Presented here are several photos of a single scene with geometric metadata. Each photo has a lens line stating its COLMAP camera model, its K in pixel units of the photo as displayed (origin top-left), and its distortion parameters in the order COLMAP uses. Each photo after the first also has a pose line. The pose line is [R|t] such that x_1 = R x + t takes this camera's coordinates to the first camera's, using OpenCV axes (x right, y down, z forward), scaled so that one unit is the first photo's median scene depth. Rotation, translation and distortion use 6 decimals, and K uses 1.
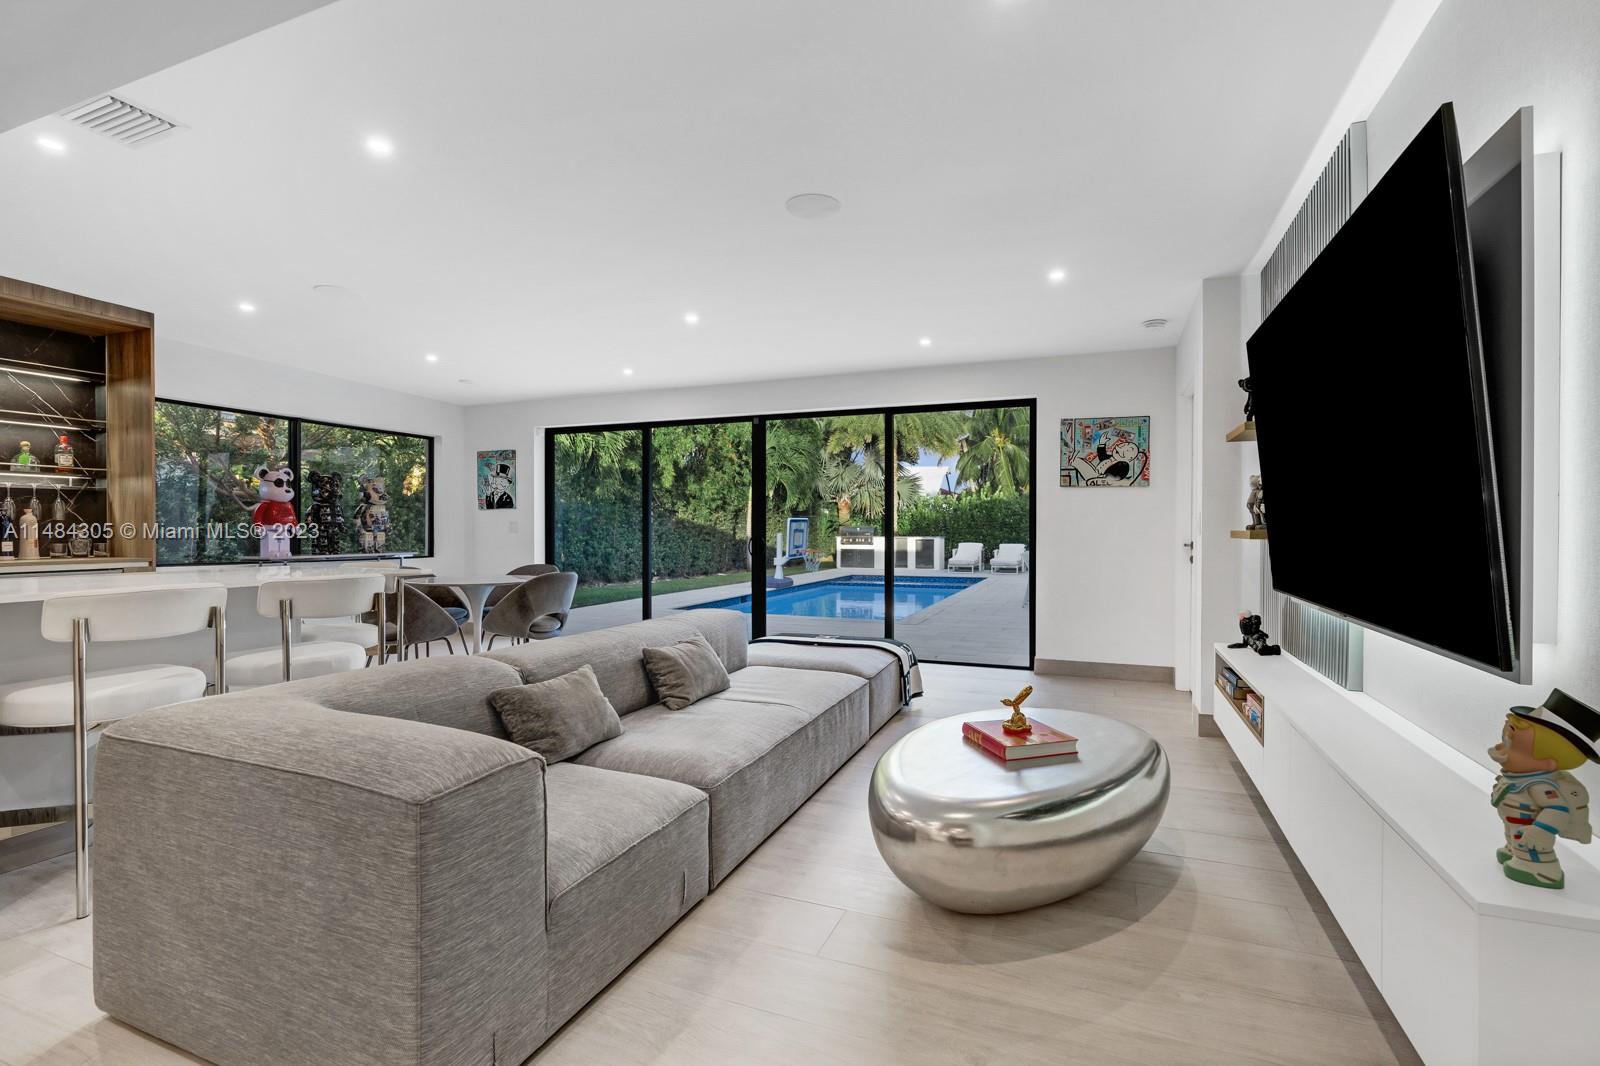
lens RADIAL K [[731.2, 0, 806.6], [0, 731.2, 535.3], [0, 0, 1]] dist [0.000482, 0.003008]
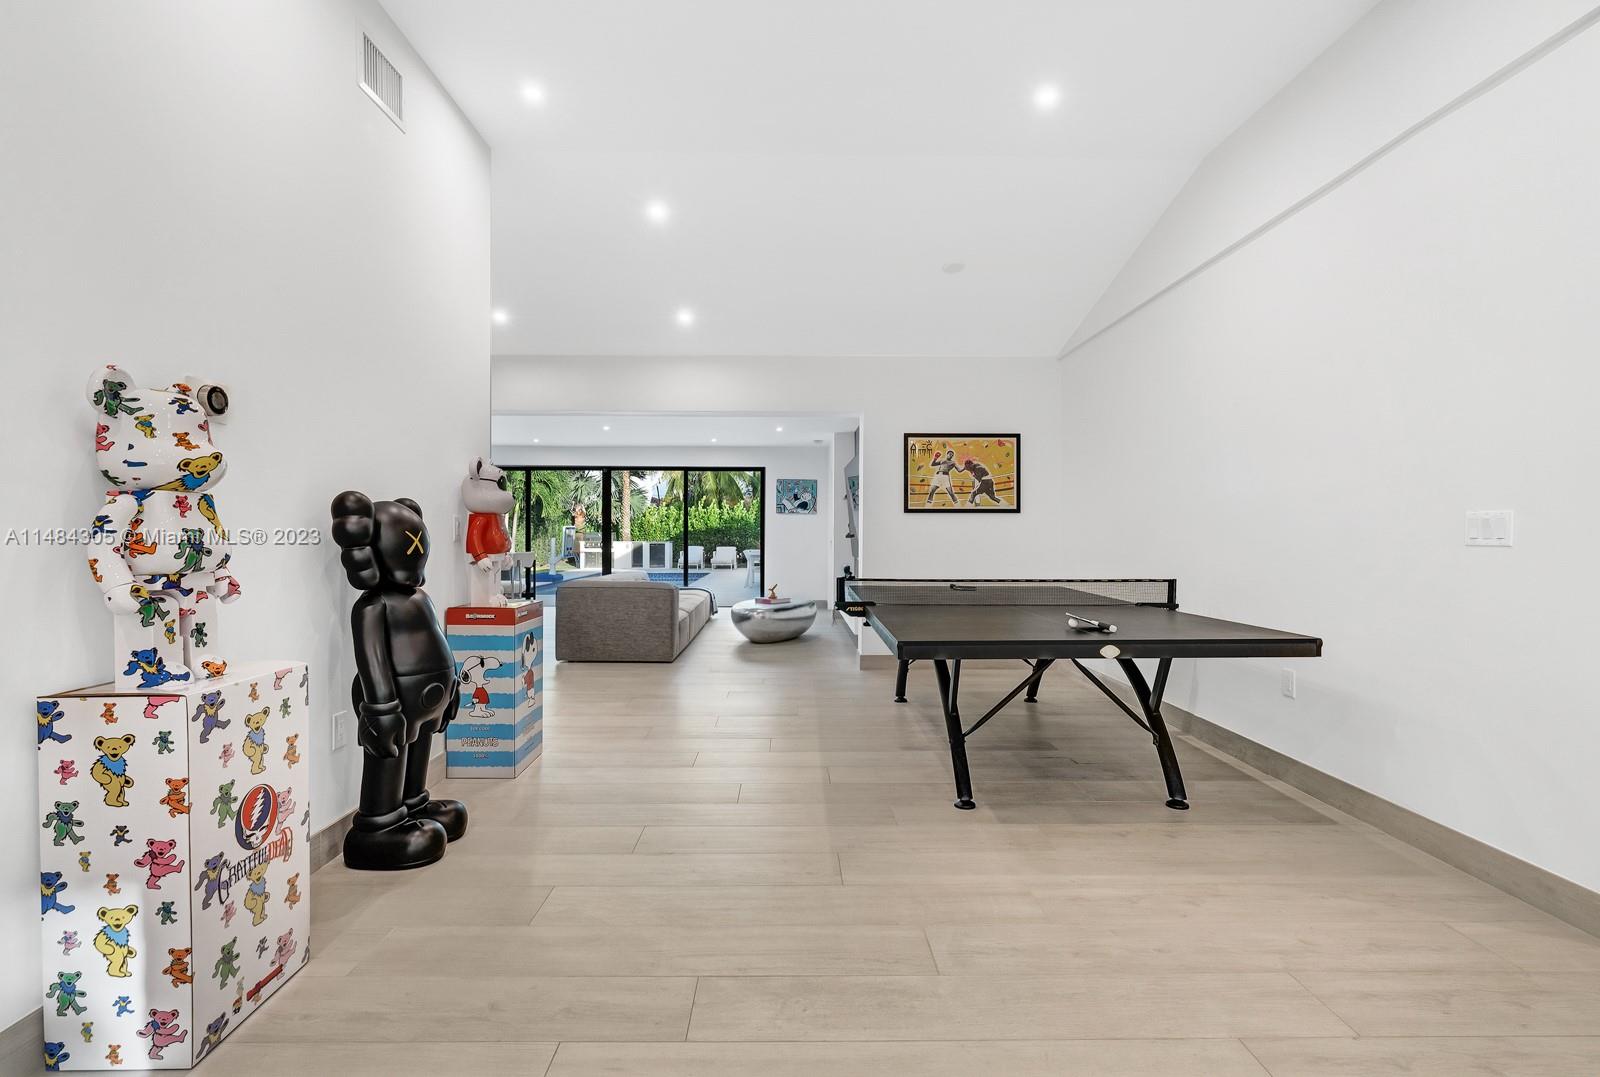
lens RADIAL K [[771.8, 0, 799.1], [0, 771.8, 540.8], [0, 0, 1]] dist [-0.000066, 0.000000]
pose [[0.922601, 0.000102, 0.385757, -0.407429], [0.000574, 0.999998, -0.001638, 0.011813], [-0.385756, 0.001732, 0.922599, -0.964320]]
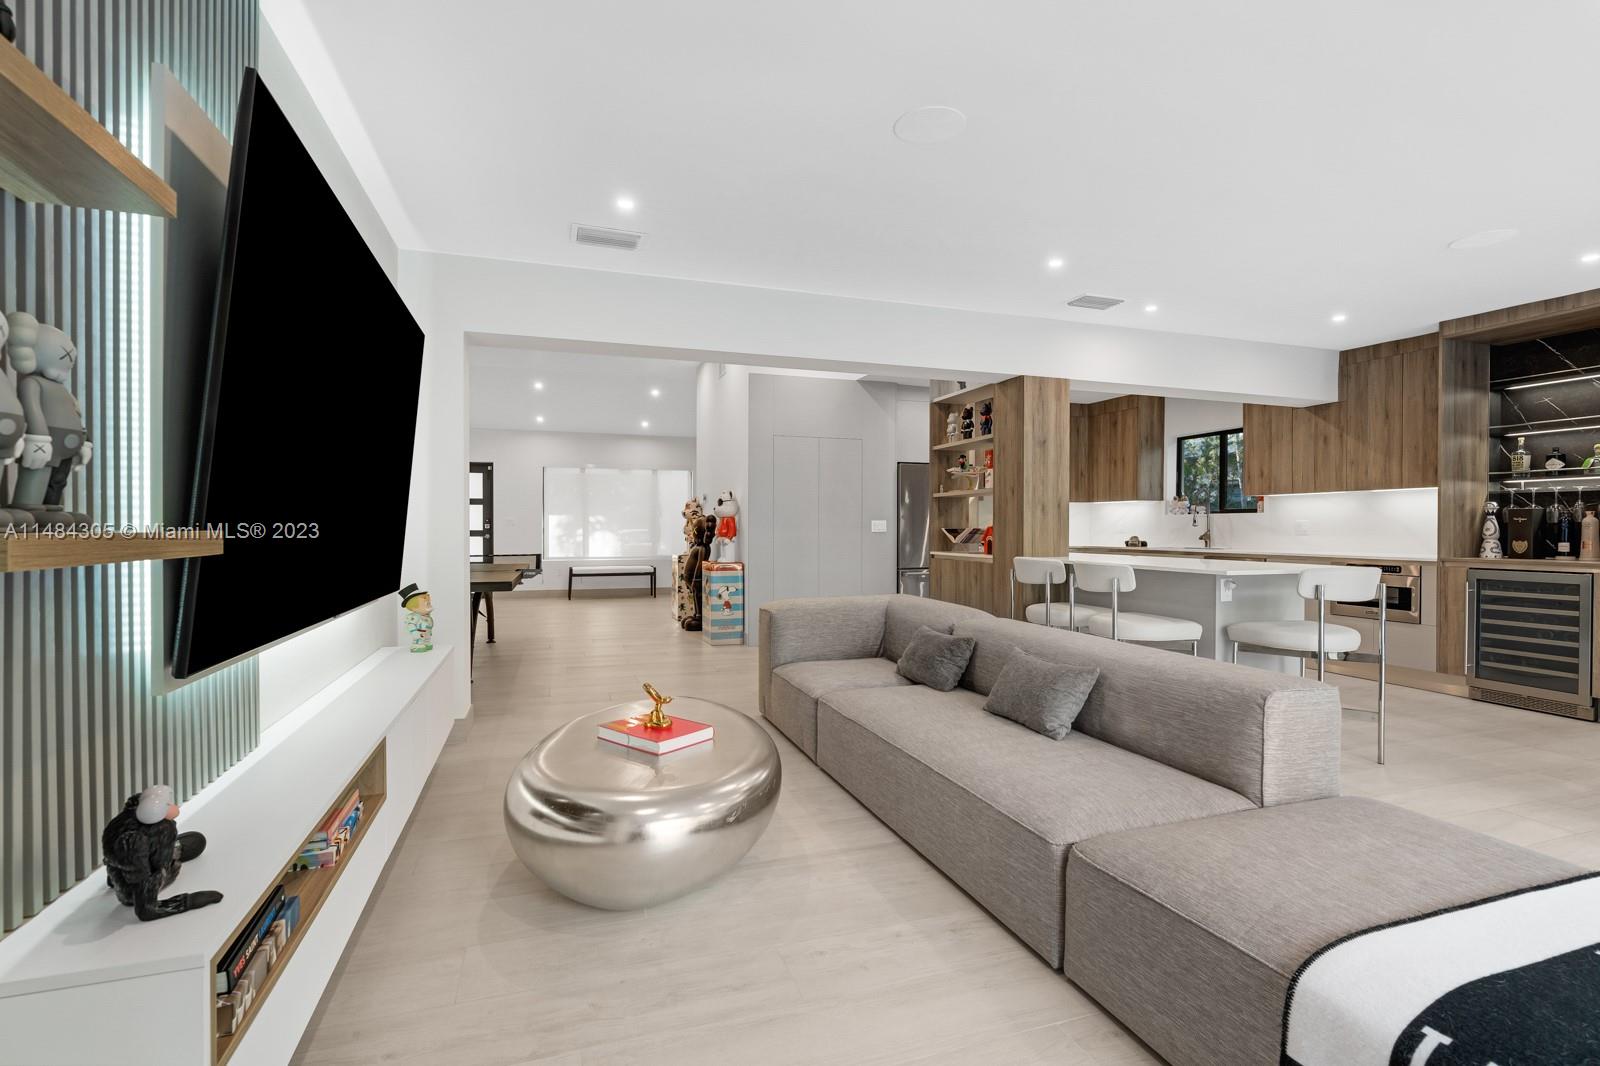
lens RADIAL K [[731.2, 0, 786.2], [0, 731.2, 536.0], [0, 0, 1]] dist [0.000482, 0.003008]
pose [[-0.762151, 0.005695, -0.647375, 0.352741], [-0.009055, 0.999770, 0.019456, -0.008376], [0.647336, 0.020691, -0.761924, 0.826367]]
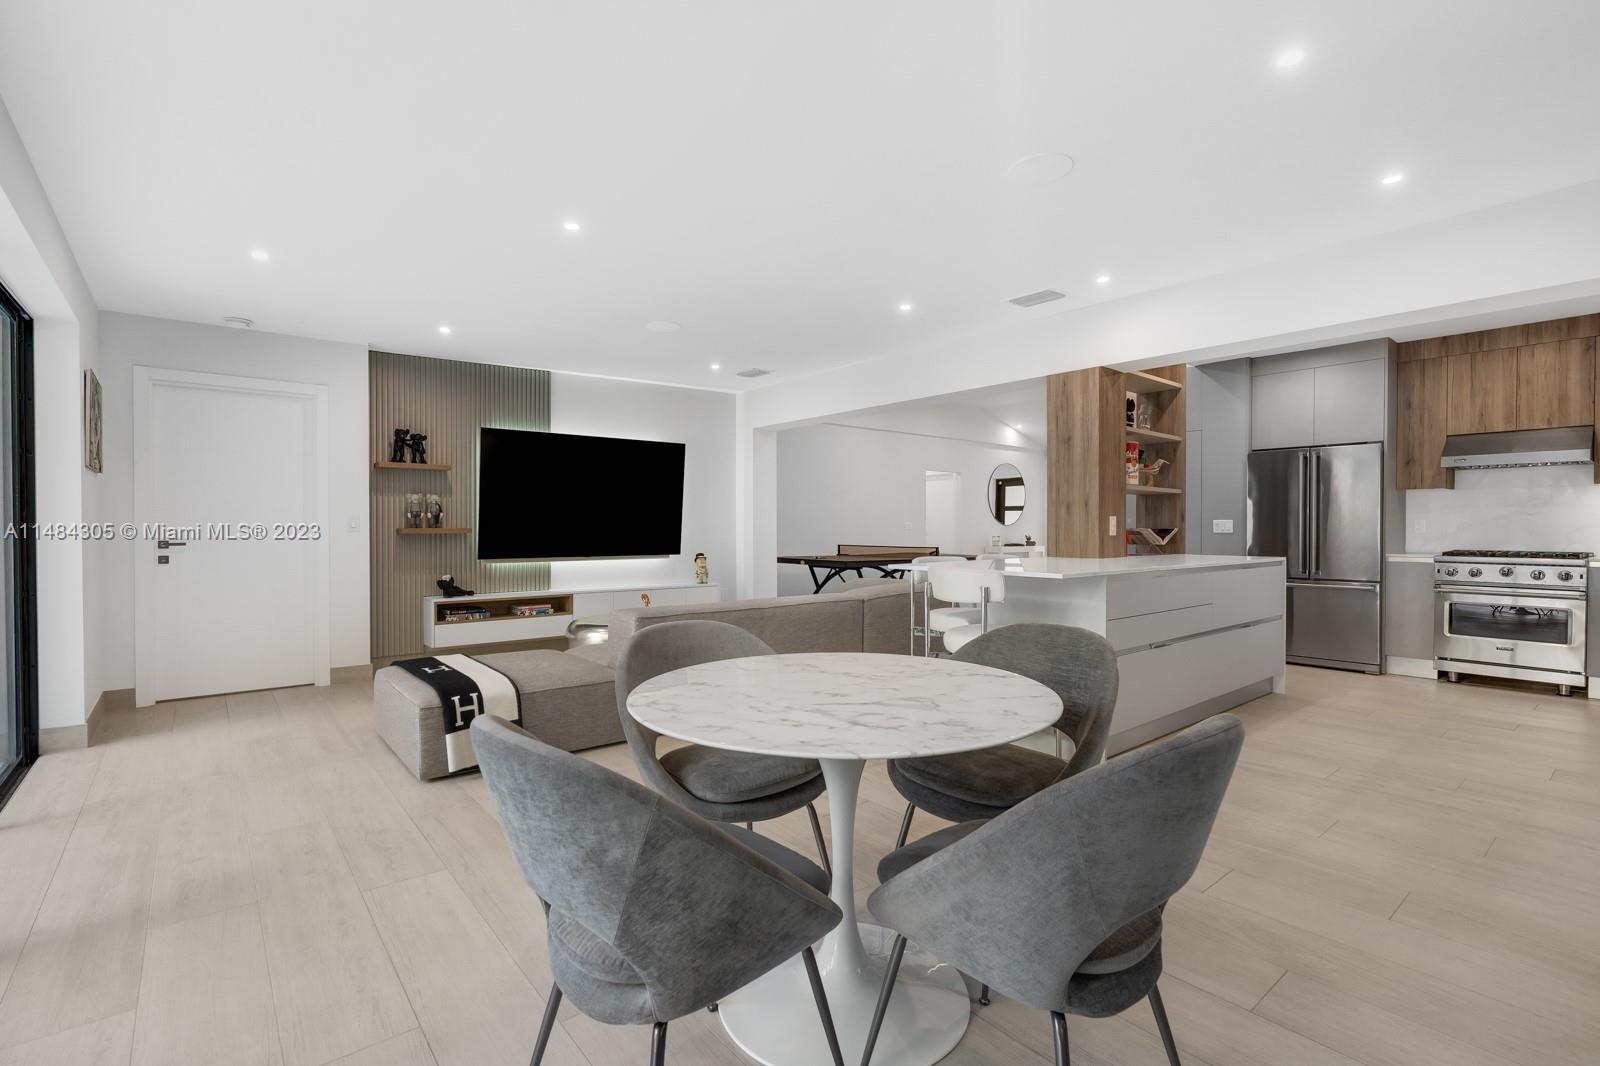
lens RADIAL K [[731.2, 0, 814.8], [0, 731.2, 531.5], [0, 0, 1]] dist [0.000482, 0.003008]
pose [[-0.887865, -0.002825, 0.460095, -0.560388], [0.003753, 0.999903, 0.013380, -0.011663], [-0.460089, 0.013607, -0.887769, 1.237765]]
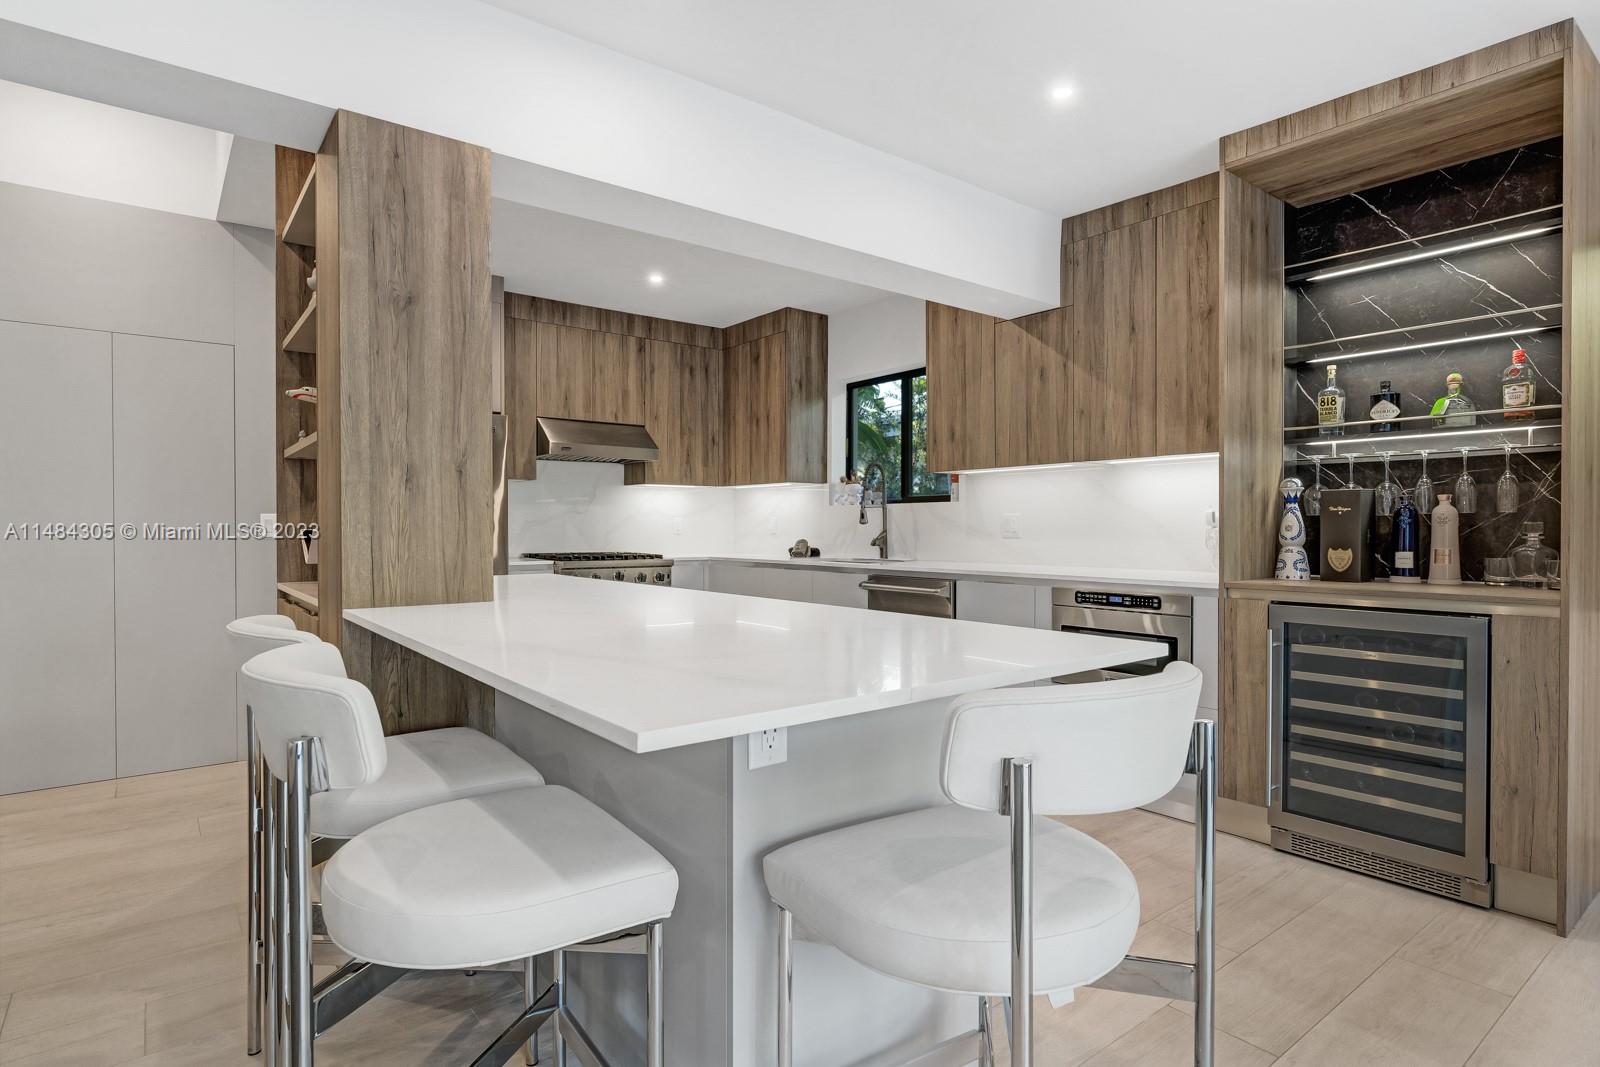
lens RADIAL K [[842.3, 0, 789.3], [0, 842.3, 537.2], [0, 0, 1]] dist [0.002875, 0.001622]
pose [[-0.504063, 0.010452, -0.863603, -0.196331], [-0.008041, 0.999827, 0.016794, -0.007700], [0.863629, 0.015410, -0.503892, 0.699593]]
